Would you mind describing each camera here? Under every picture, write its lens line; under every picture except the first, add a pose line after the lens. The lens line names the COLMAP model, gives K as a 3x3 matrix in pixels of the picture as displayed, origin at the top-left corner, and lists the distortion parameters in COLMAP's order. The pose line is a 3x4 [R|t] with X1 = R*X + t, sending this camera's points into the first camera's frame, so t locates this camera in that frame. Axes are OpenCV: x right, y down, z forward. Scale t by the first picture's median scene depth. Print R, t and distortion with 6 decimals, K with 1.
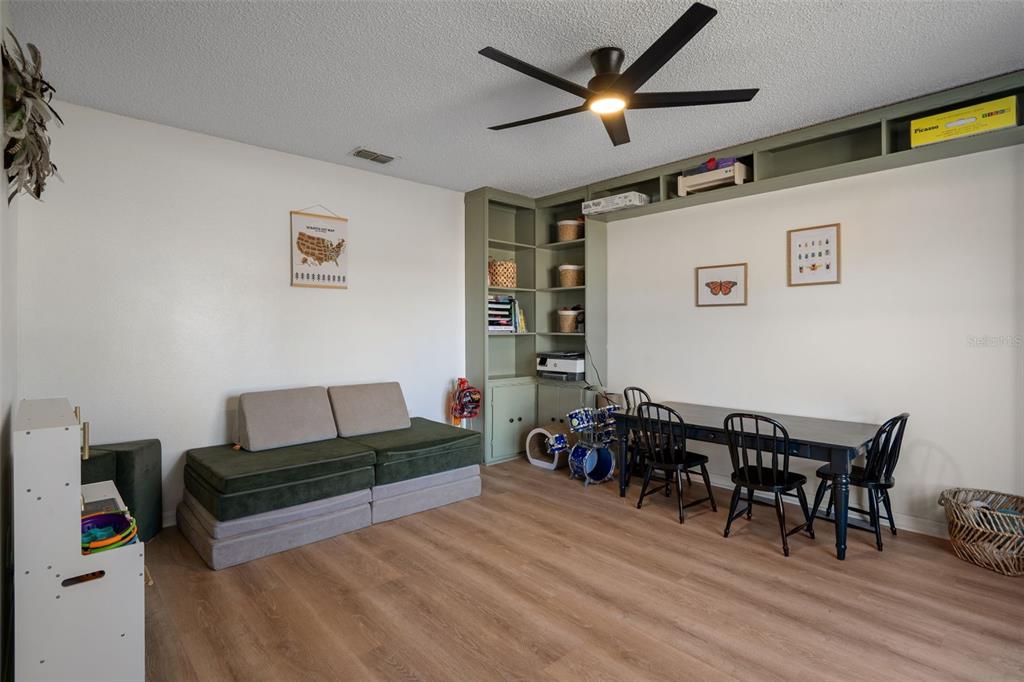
lens RADIAL K [[506.8, 0, 509.2], [0, 506.8, 332.7], [0, 0, 1]] dist [0.000196, 0.000079]
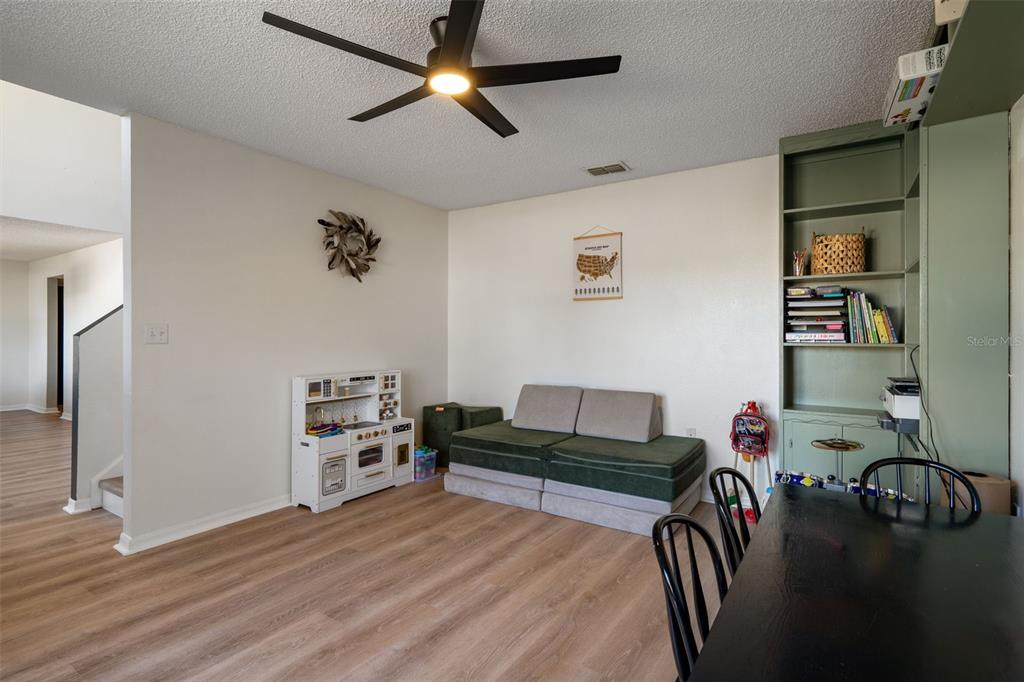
lens RADIAL K [[500.5, 0, 511.9], [0, 500.5, 336.3], [0, 0, 1]] dist [0.001130, 0.000407]
pose [[0.242527, 0.000799, -0.970144, 0.720211], [-0.008563, 0.999962, -0.001317, -0.006165], [0.970107, 0.008626, 0.242525, 0.607751]]
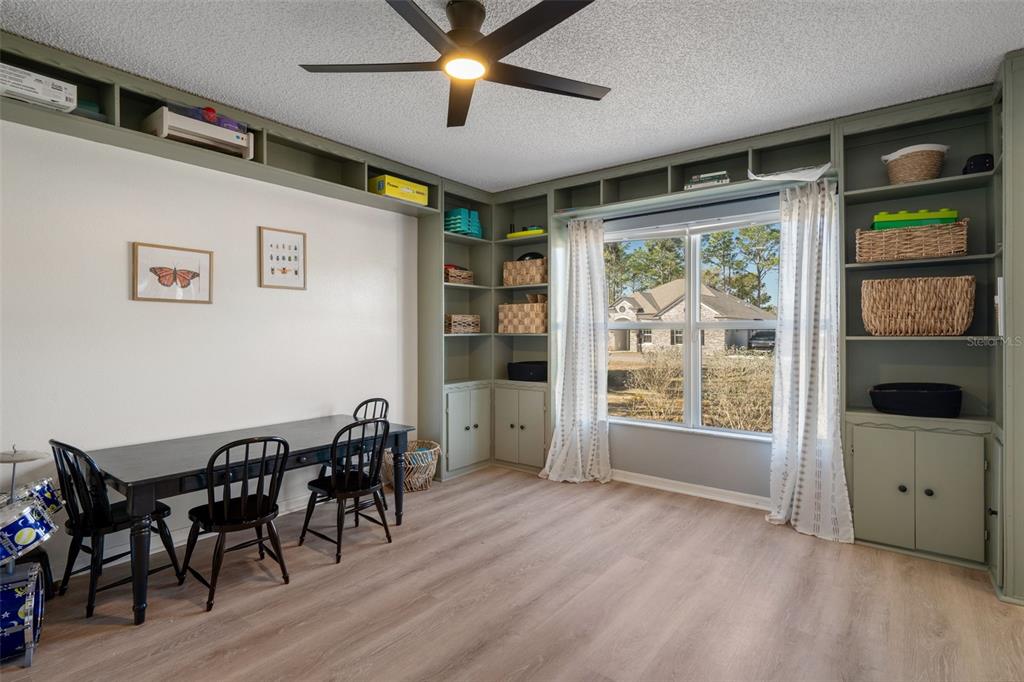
lens RADIAL K [[506.8, 0, 509.2], [0, 506.8, 332.7], [0, 0, 1]] dist [0.000196, 0.000079]
pose [[-0.169190, 0.002719, 0.985580, -0.446428], [0.006755, 0.999976, -0.001599, -0.003576], [-0.985560, 0.006387, -0.169204, 0.731506]]
